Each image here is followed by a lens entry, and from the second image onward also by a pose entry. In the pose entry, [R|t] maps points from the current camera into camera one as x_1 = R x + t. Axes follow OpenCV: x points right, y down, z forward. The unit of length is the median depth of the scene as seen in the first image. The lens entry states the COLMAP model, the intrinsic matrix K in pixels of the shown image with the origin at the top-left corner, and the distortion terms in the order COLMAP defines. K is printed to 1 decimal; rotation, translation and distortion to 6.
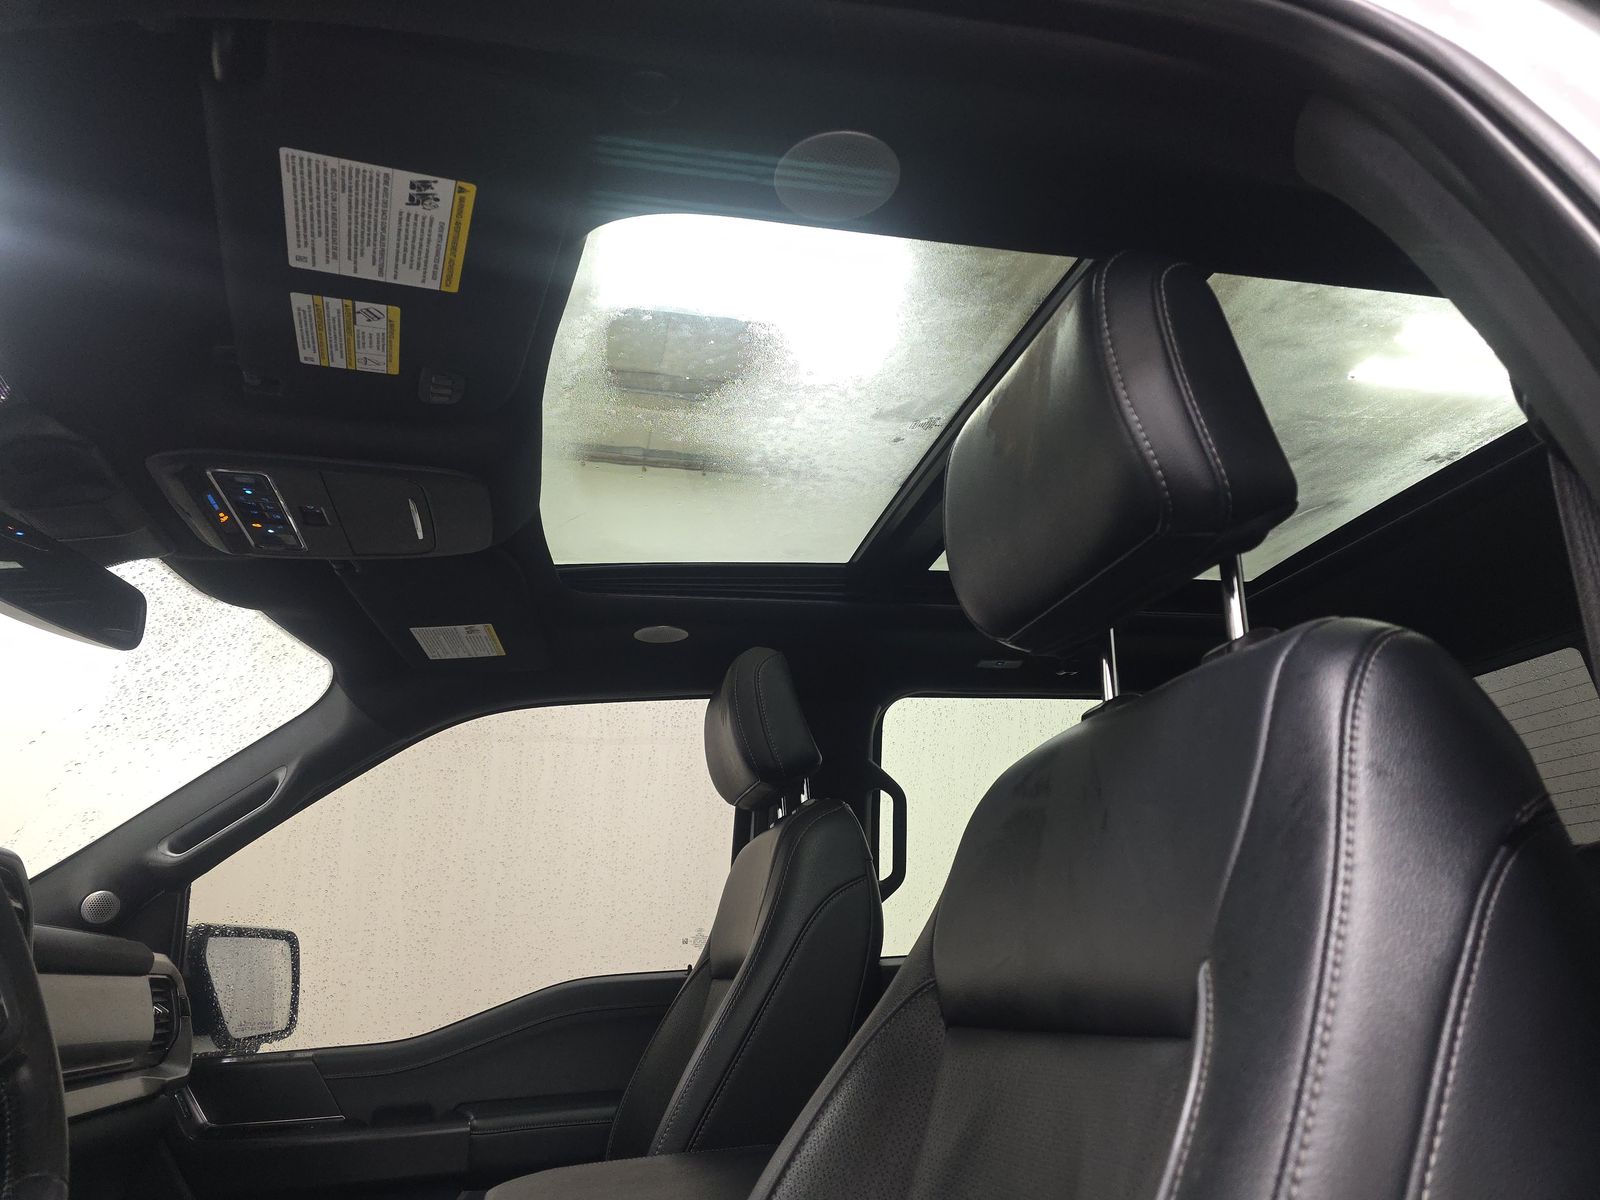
lens RADIAL K [[1075.9, 0, 820.9], [0, 1075.9, 599.2], [0, 0, 1]] dist [0.008188, -0.002013]
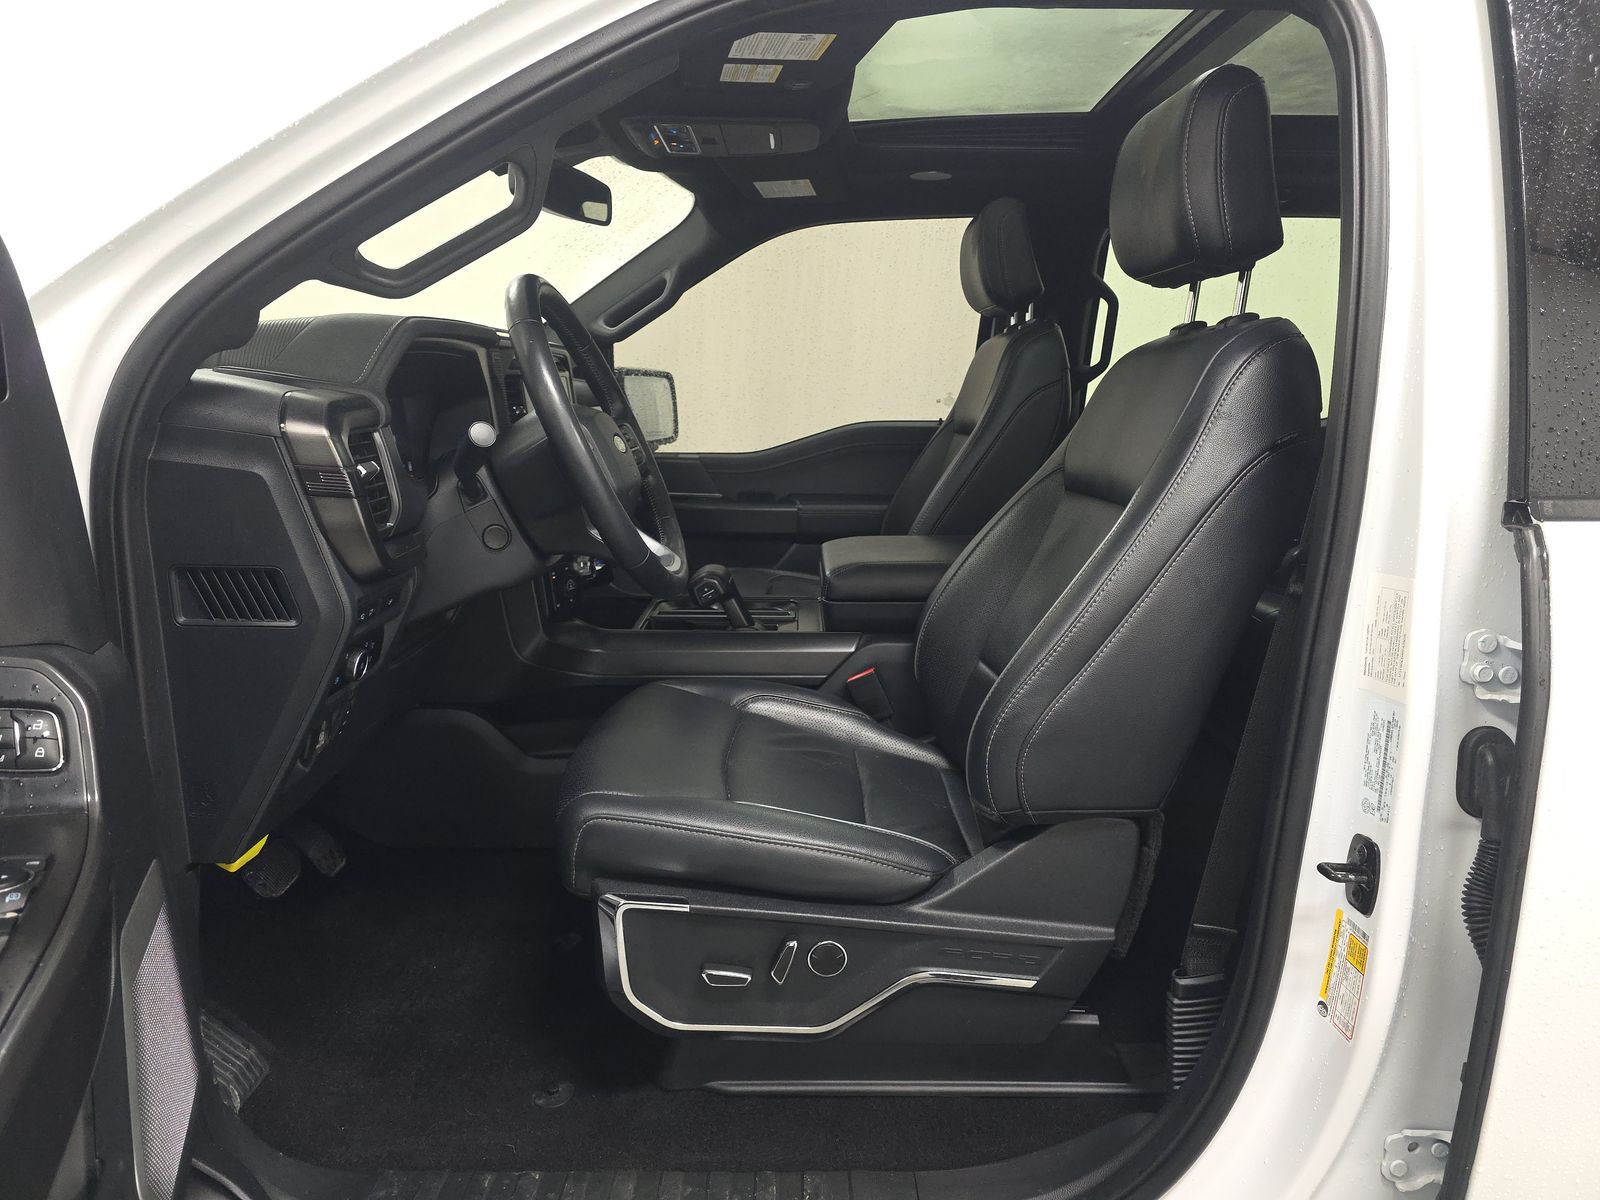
lens RADIAL K [[1075.9, 0, 820.9], [0, 1075.9, 599.2], [0, 0, 1]] dist [0.008188, -0.002013]
pose [[0.970650, 0.116807, -0.210226, 0.056041], [0.004746, 0.864658, 0.502339, -0.187552], [0.240450, -0.488593, 0.838725, -0.380297]]
